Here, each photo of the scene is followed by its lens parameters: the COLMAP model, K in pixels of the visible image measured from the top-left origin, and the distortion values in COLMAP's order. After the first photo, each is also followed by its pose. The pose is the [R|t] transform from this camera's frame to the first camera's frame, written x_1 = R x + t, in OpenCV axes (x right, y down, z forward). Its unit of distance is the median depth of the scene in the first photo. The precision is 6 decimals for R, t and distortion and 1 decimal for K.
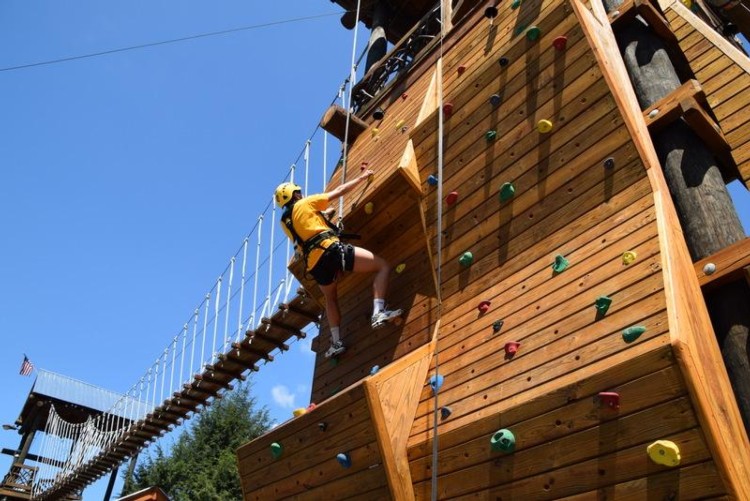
lens RADIAL K [[603.6, 0, 367.6], [0, 603.6, 255.0], [0, 0, 1]] dist [-0.154905, 0.110715]
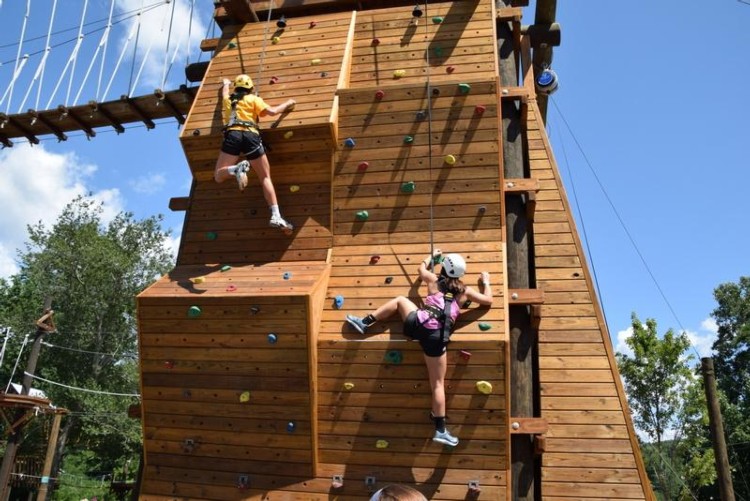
lens RADIAL K [[603.6, 0, 381.2], [0, 603.6, 255.0], [0, 0, 1]] dist [-0.154905, 0.110715]
pose [[0.752719, 0.222547, 0.619586, -0.793449], [-0.406757, 0.897219, 0.171891, -0.204107], [-0.517651, -0.381407, 0.765876, -0.198578]]
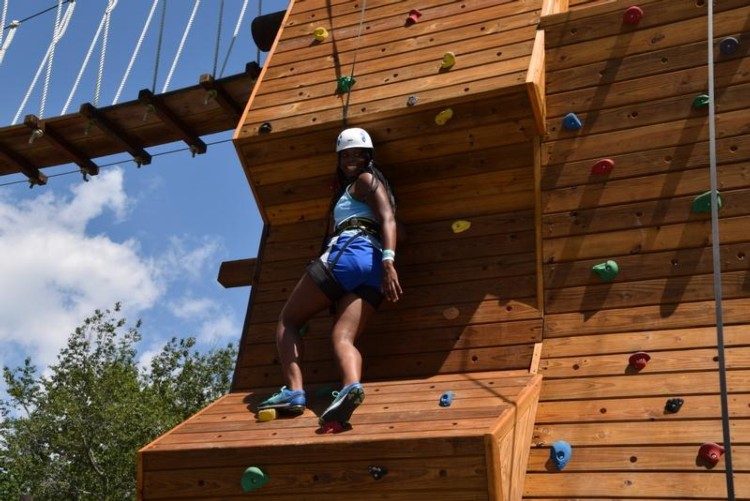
lens RADIAL K [[1109.7, 0, 380.7], [0, 1109.7, 257.7], [0, 0, 1]] dist [0.240366, 0.000000]
pose [[0.883395, 0.264327, 0.386970, -0.641890], [-0.336687, 0.932355, 0.131745, -0.101247], [-0.325970, -0.246670, 0.912632, -0.072884]]
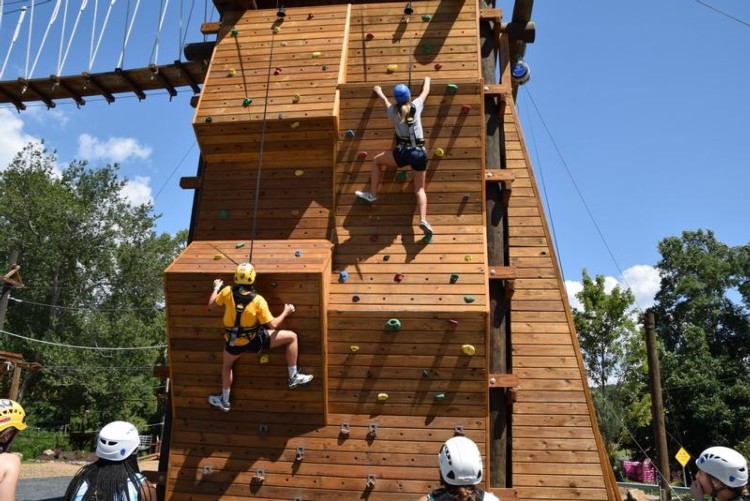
lens RADIAL K [[603.6, 0, 390.8], [0, 603.6, 258.5], [0, 0, 1]] dist [-0.154905, 0.110715]
pose [[0.689757, 0.168389, 0.704188, -1.070706], [-0.433139, 0.875321, 0.214951, -0.280850], [-0.580195, -0.453275, 0.676694, -0.277100]]
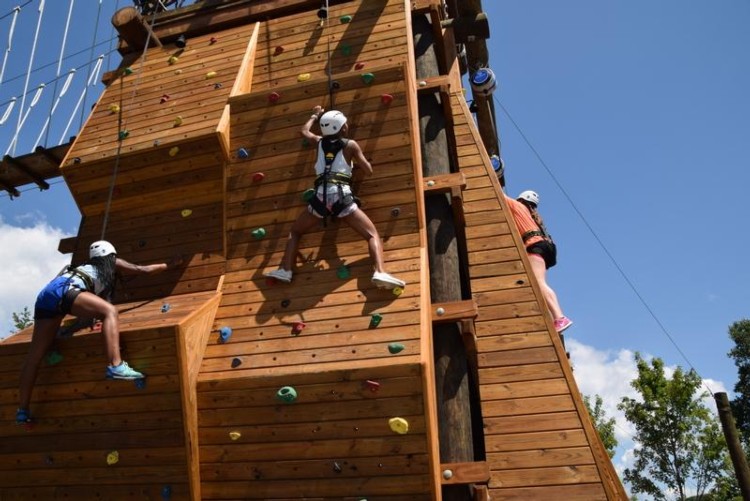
lens RADIAL K [[603.6, 0, 365.2], [0, 603.6, 263.5], [0, 0, 1]] dist [-0.154905, 0.110715]
pose [[0.789809, 0.223444, 0.571205, -0.407845], [-0.330040, 0.939788, 0.088722, -0.135706], [-0.516987, -0.258594, 0.815998, -0.145662]]
